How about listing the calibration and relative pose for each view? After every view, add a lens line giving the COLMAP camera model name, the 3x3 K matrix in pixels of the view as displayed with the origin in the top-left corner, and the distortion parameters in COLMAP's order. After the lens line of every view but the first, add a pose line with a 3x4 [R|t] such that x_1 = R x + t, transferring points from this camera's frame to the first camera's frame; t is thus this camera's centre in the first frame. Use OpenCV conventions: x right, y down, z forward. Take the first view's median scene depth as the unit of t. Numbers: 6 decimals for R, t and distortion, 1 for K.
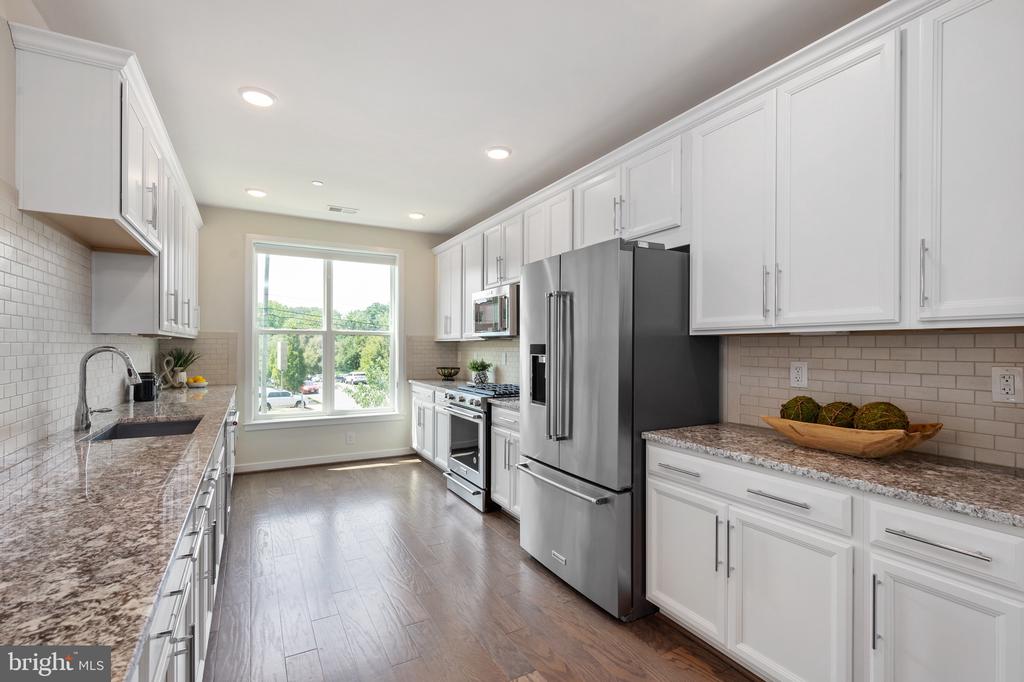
lens RADIAL K [[468.5, 0, 511.2], [0, 468.5, 349.1], [0, 0, 1]] dist [-0.000581, 0.001154]
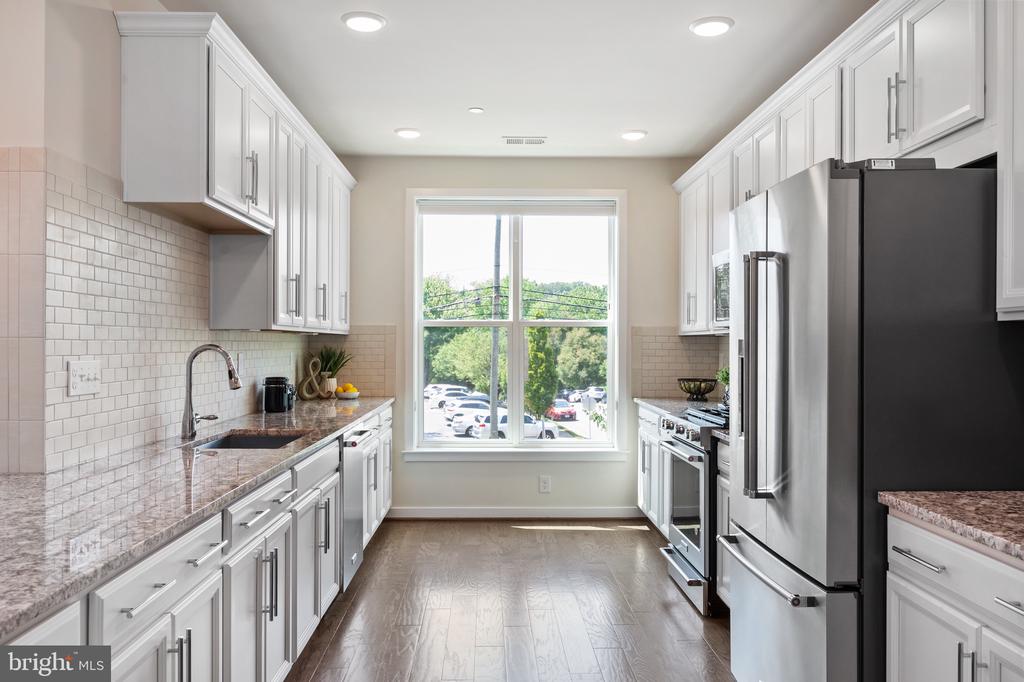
lens RADIAL K [[818.0, 0, 511.0], [0, 818.0, 347.9], [0, 0, 1]] dist [-0.000515, -0.003204]
pose [[0.887474, -0.000578, -0.460858, 0.170136], [-0.000150, 0.999999, -0.001544, 0.001522], [0.460859, 0.001440, 0.887472, -0.049167]]
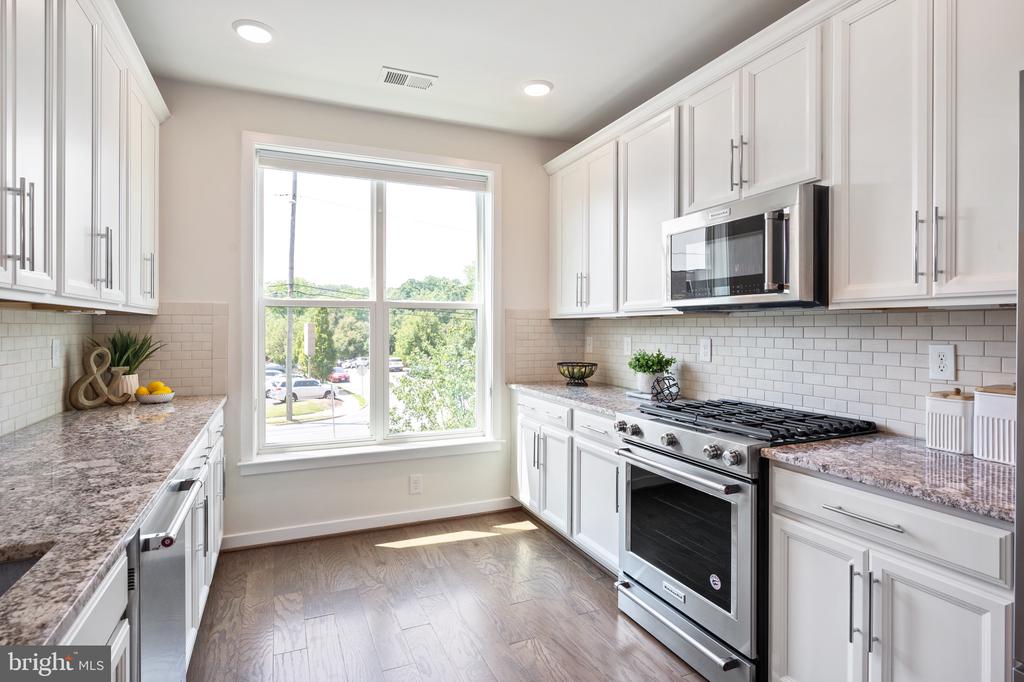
lens RADIAL K [[537.4, 0, 511.1], [0, 537.4, 330.4], [0, 0, 1]] dist [-0.001212, 0.000109]
pose [[0.995351, -0.002912, -0.096265, -0.188605], [0.002880, 0.999996, -0.000472, -0.001802], [0.096266, 0.000193, 0.995356, 0.404023]]
